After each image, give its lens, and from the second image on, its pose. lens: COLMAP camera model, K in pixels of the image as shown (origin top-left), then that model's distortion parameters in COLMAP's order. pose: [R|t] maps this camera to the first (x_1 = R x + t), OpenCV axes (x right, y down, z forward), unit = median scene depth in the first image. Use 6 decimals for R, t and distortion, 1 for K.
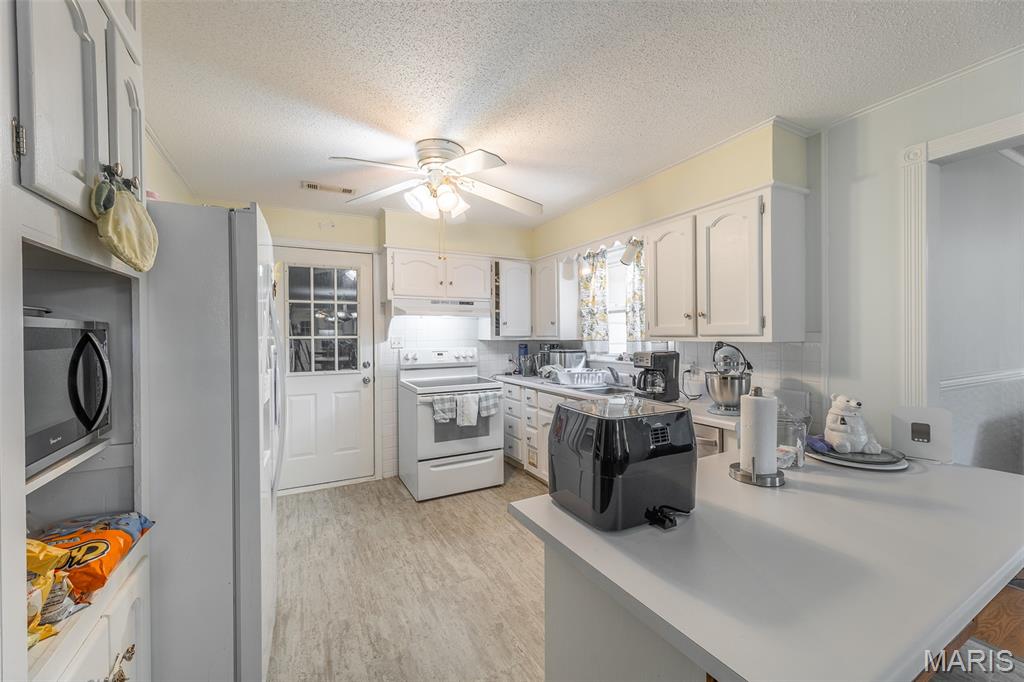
lens RADIAL K [[407.0, 0, 514.4], [0, 407.0, 340.0], [0, 0, 1]] dist [0.008279, -0.000826]
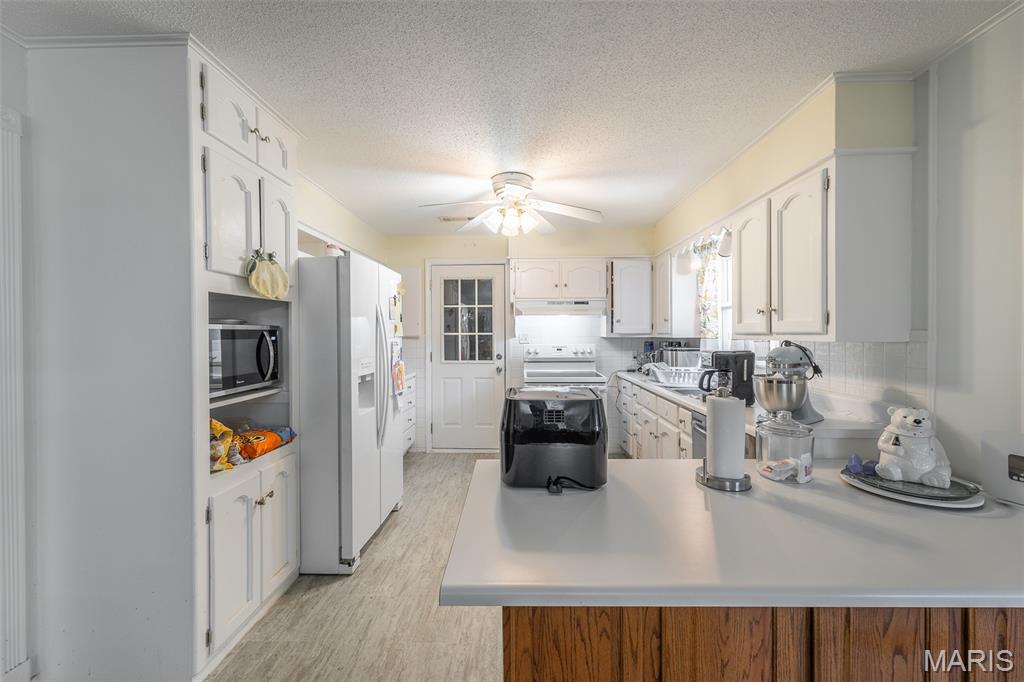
lens RADIAL K [[407.0, 0, 511.4], [0, 407.0, 339.9], [0, 0, 1]] dist [0.008279, -0.000826]
pose [[0.870174, 0.011373, -0.492613, 0.401745], [-0.007495, 0.999923, 0.009847, -0.001853], [0.492687, -0.004876, 0.870193, -0.052365]]
